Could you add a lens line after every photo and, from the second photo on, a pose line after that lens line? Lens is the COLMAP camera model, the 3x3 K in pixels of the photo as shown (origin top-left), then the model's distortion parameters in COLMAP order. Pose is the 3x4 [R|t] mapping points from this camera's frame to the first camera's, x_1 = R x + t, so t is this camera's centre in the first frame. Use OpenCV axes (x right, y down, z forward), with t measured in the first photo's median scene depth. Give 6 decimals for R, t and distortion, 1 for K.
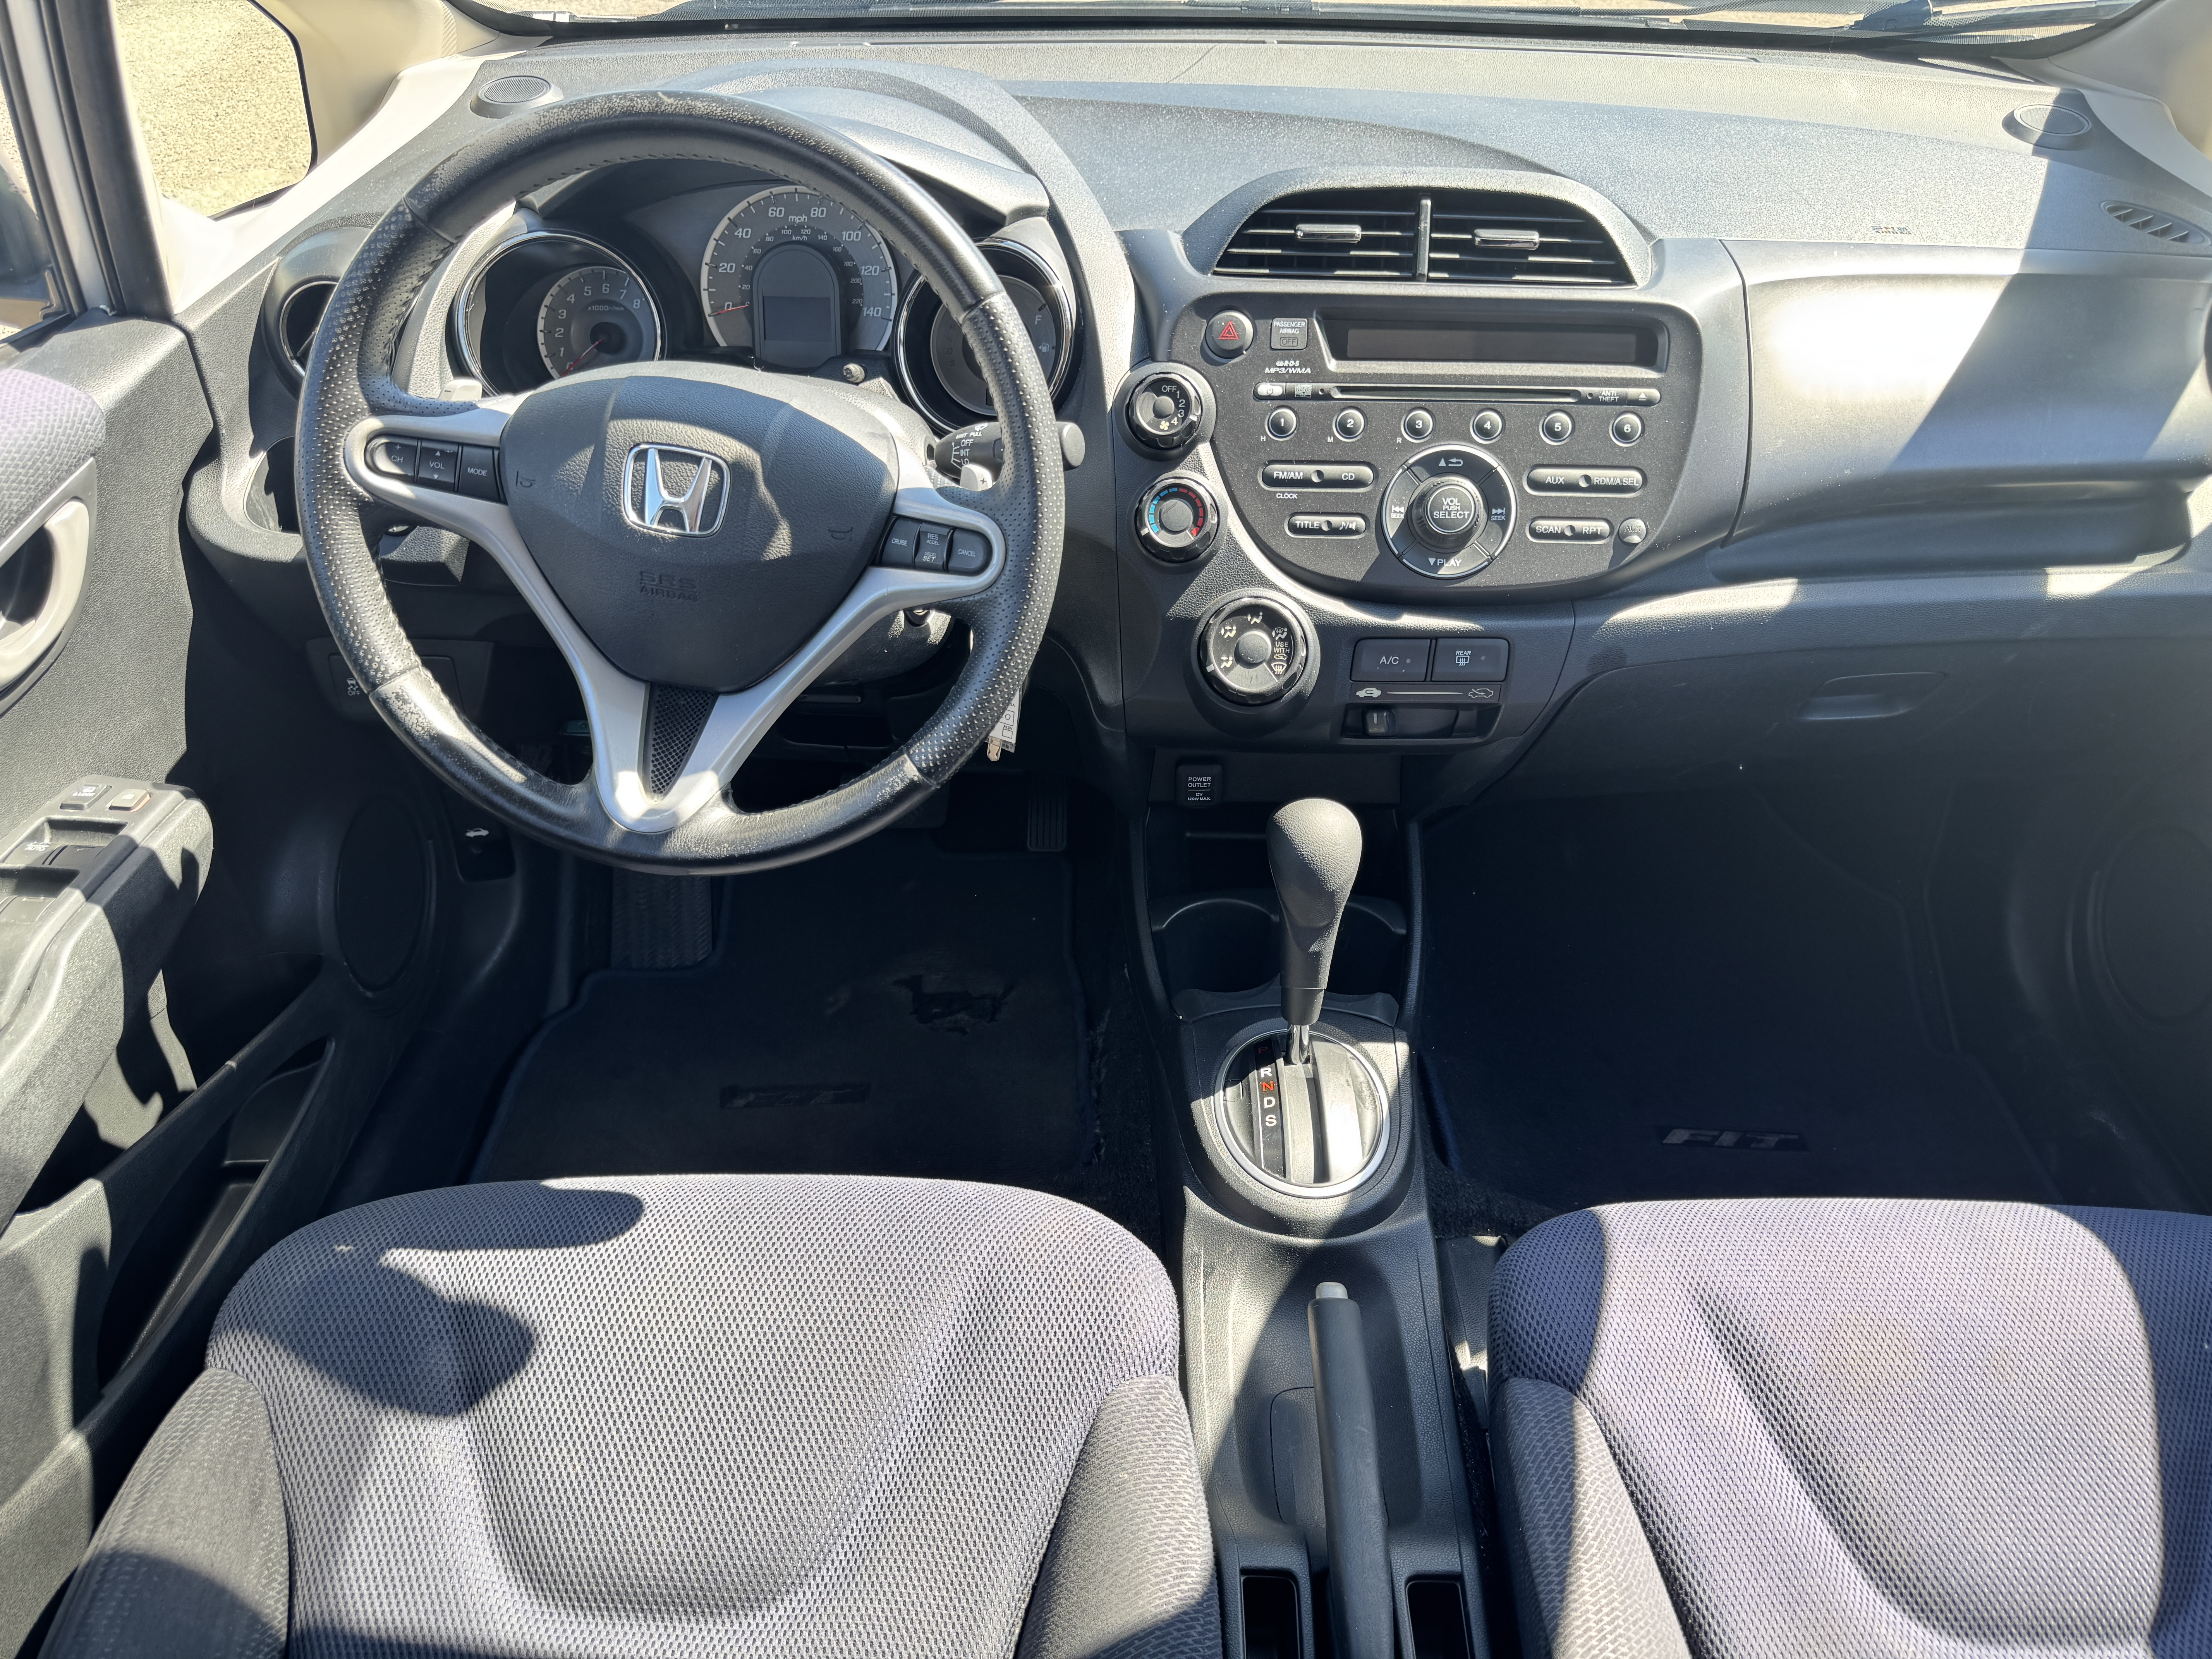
lens RADIAL K [[1562.2, 0, 1114.7], [0, 1562.2, 827.9], [0, 0, 1]] dist [0.034183, -0.041414]
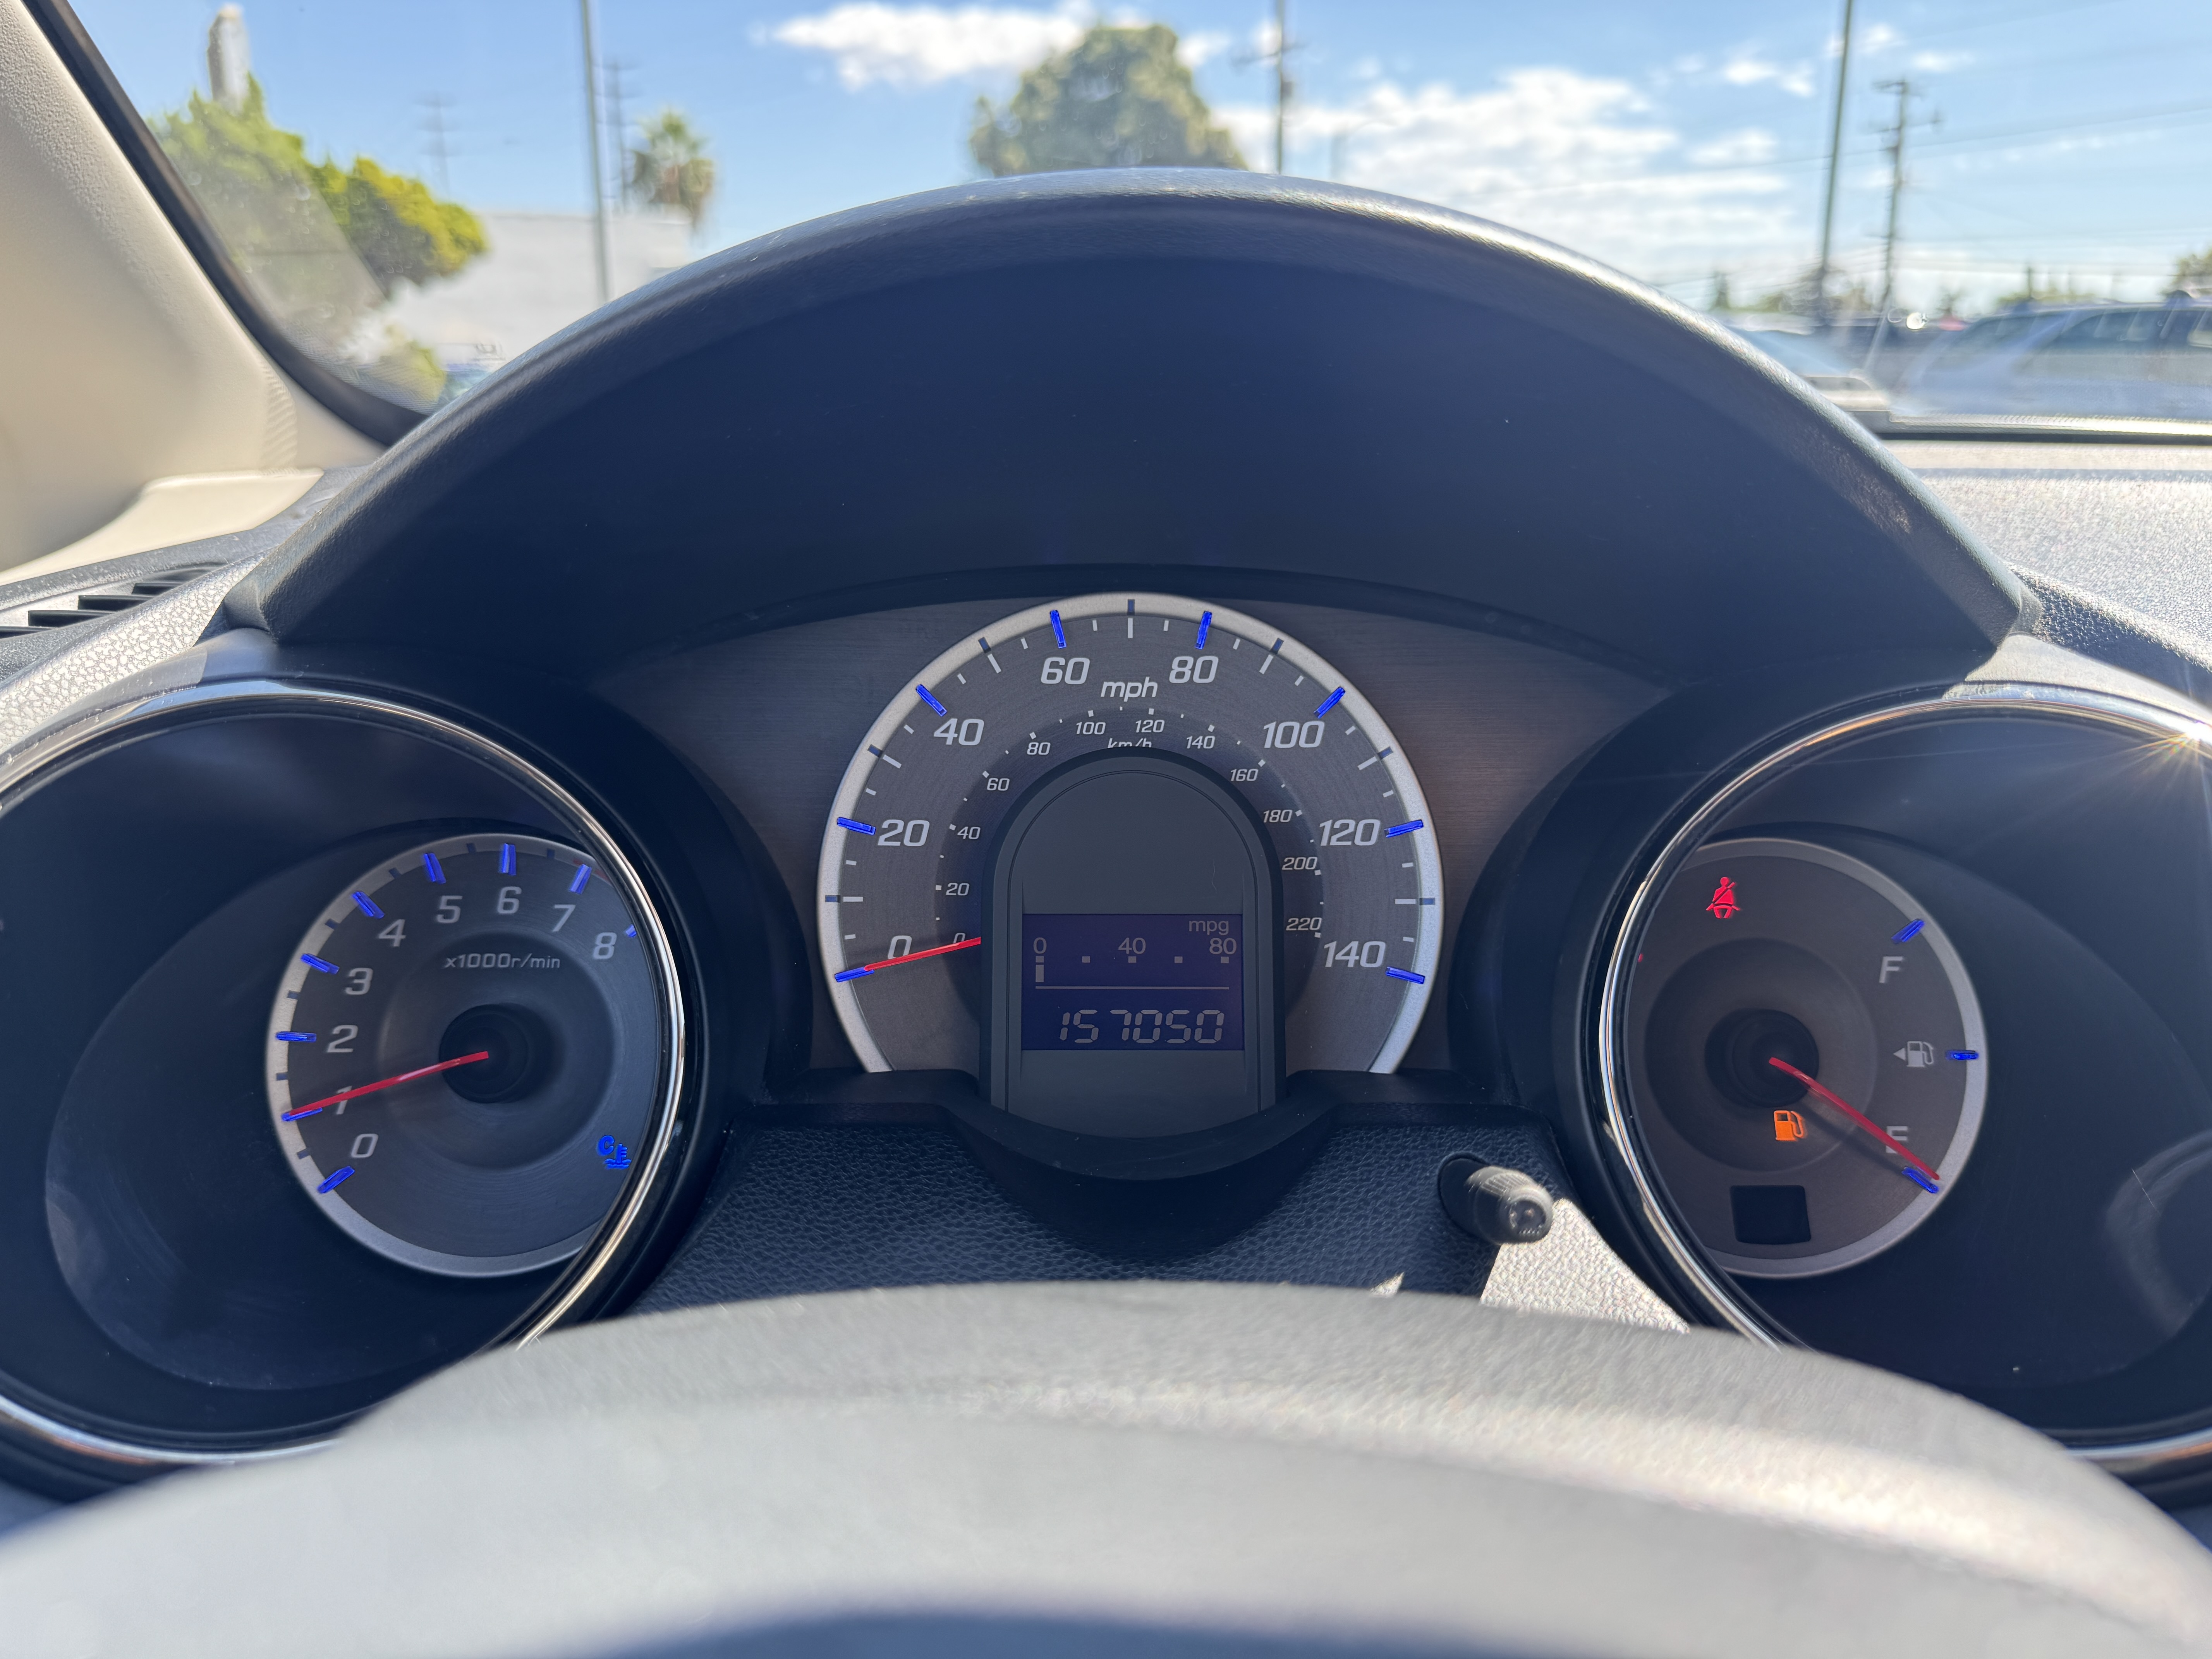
lens RADIAL K [[1562.2, 0, 1117.8], [0, 1562.2, 837.5], [0, 0, 1]] dist [0.034183, -0.041414]
pose [[0.999515, -0.012214, 0.028661, -0.229754], [0.022024, 0.927688, -0.372706, -0.256470], [-0.022036, 0.373156, 0.927507, 0.763536]]
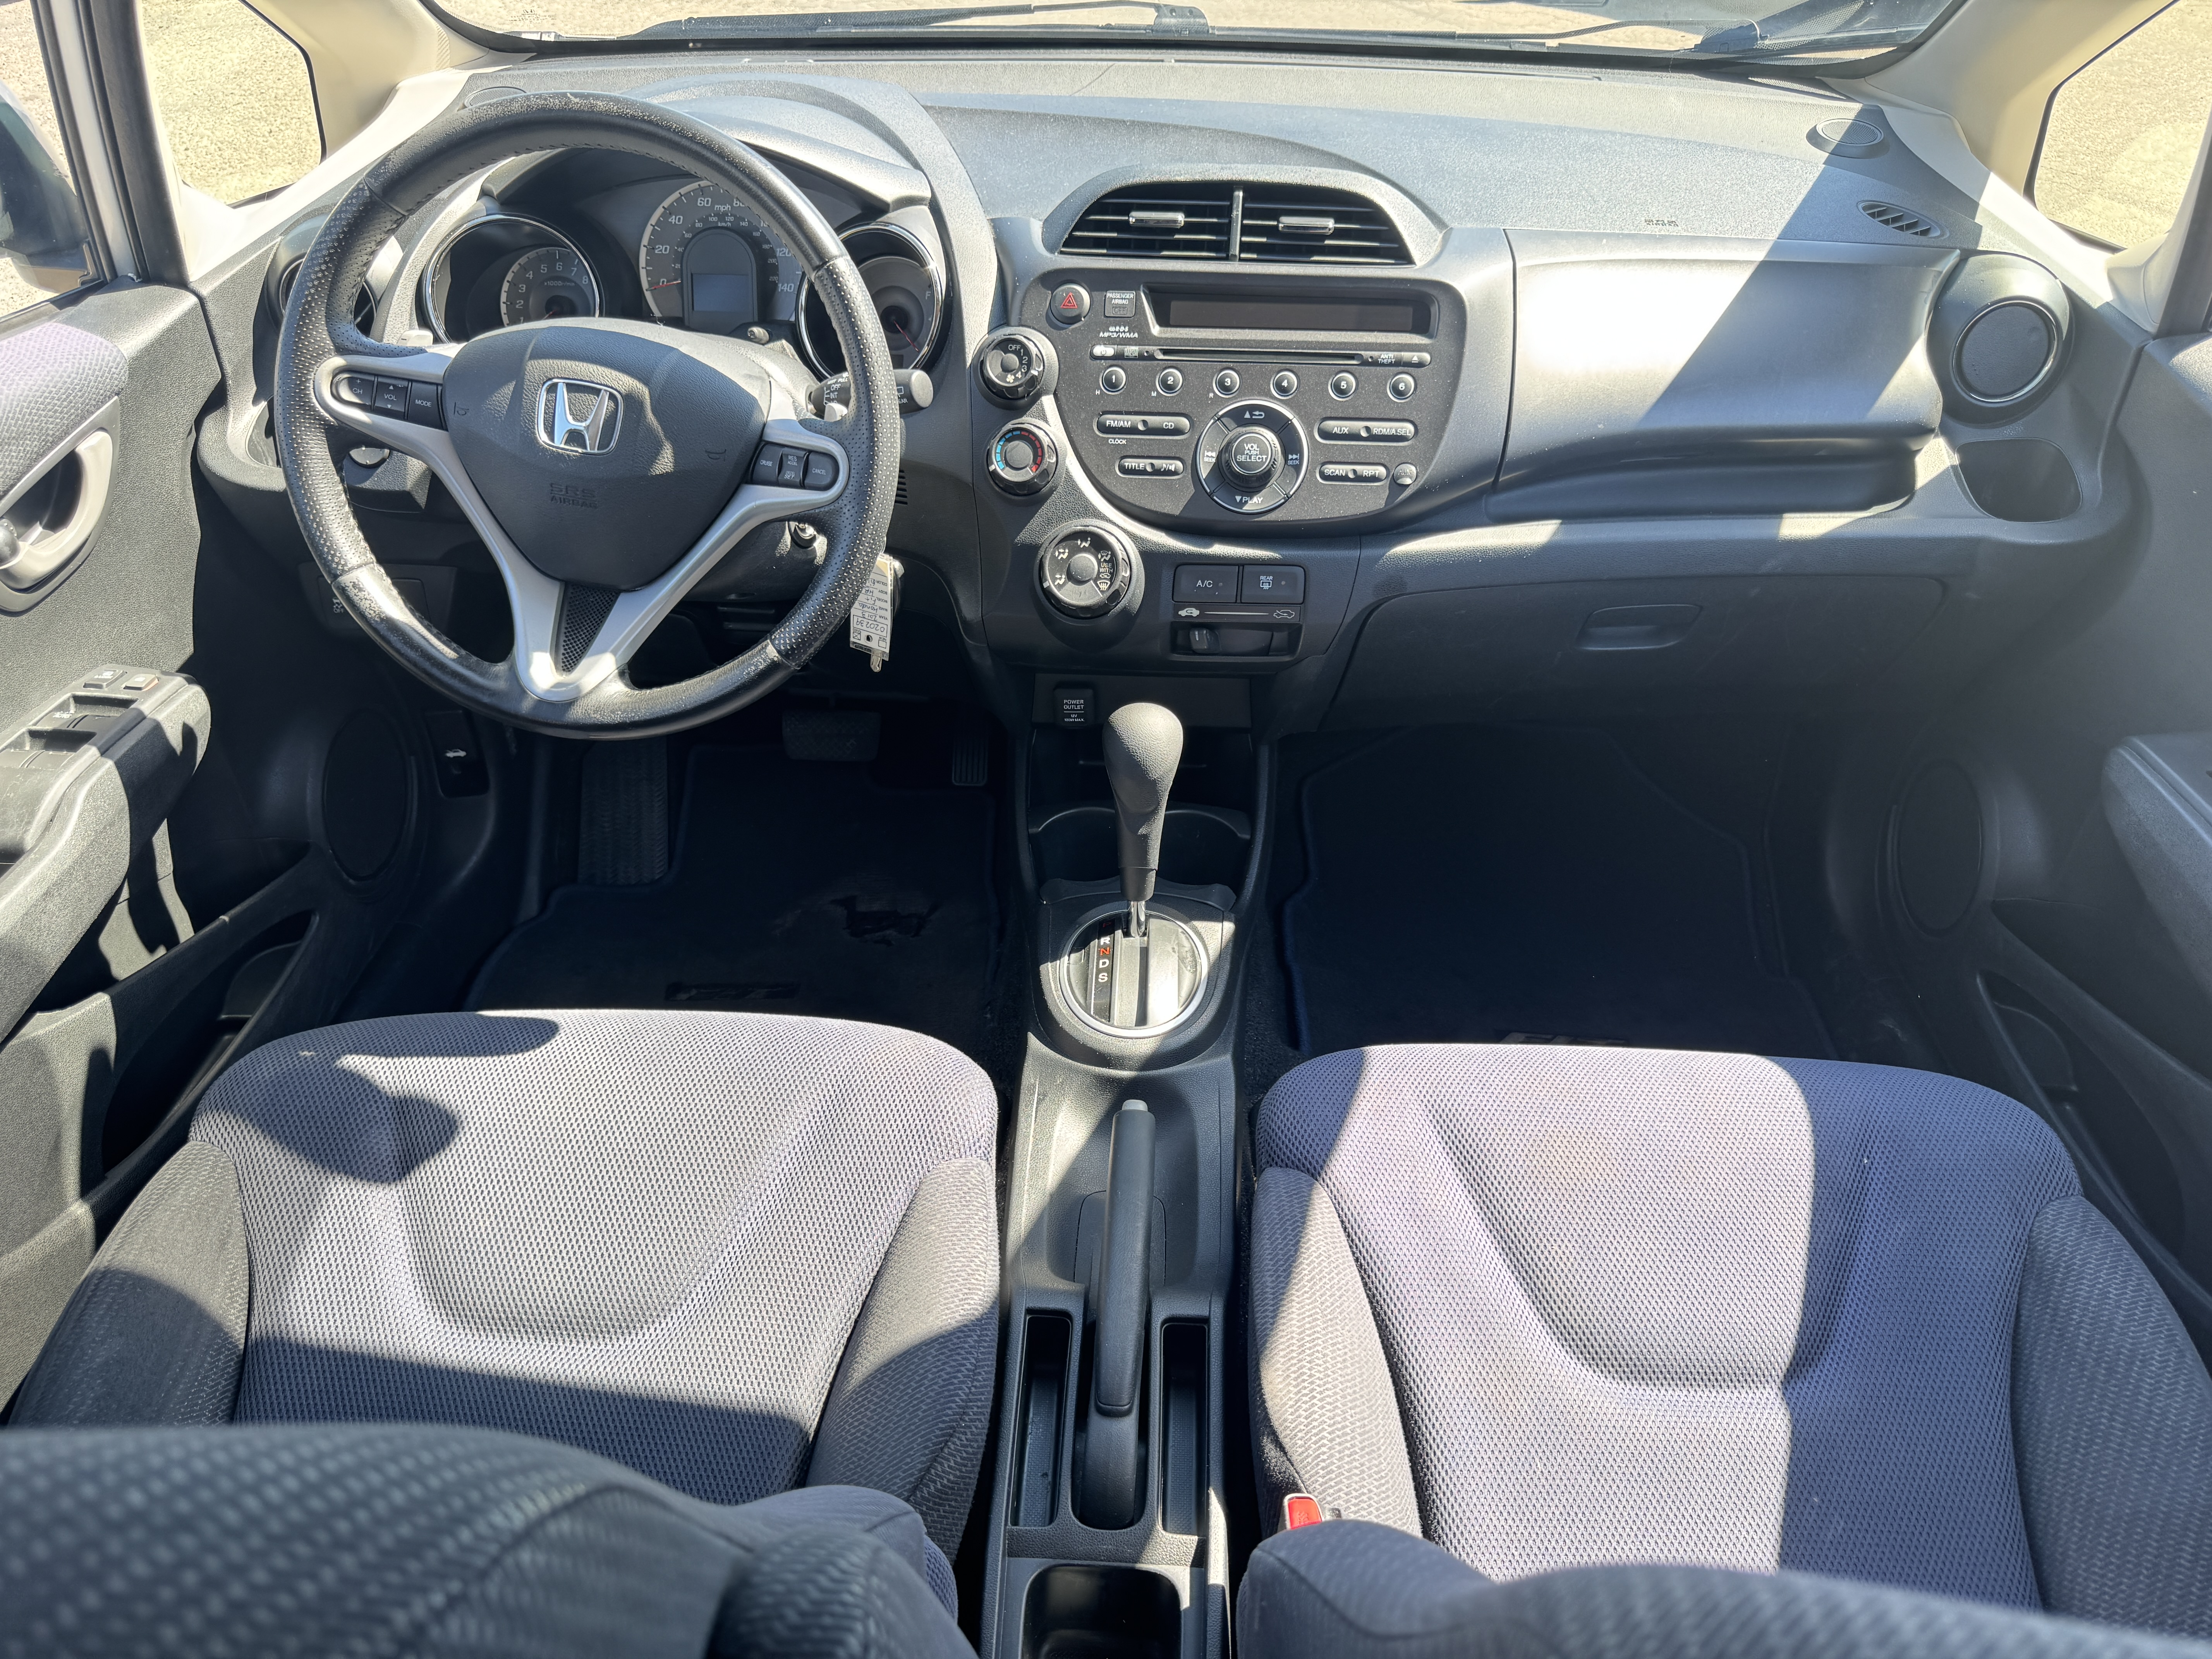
lens RADIAL K [[1562.2, 0, 1118.2], [0, 1562.2, 831.4], [0, 0, 1]] dist [0.034183, -0.041414]
pose [[0.999628, 0.015536, -0.022425, 0.133960], [-0.015797, 0.999809, -0.011506, 0.089603], [0.022242, 0.011856, 0.999682, -0.164385]]
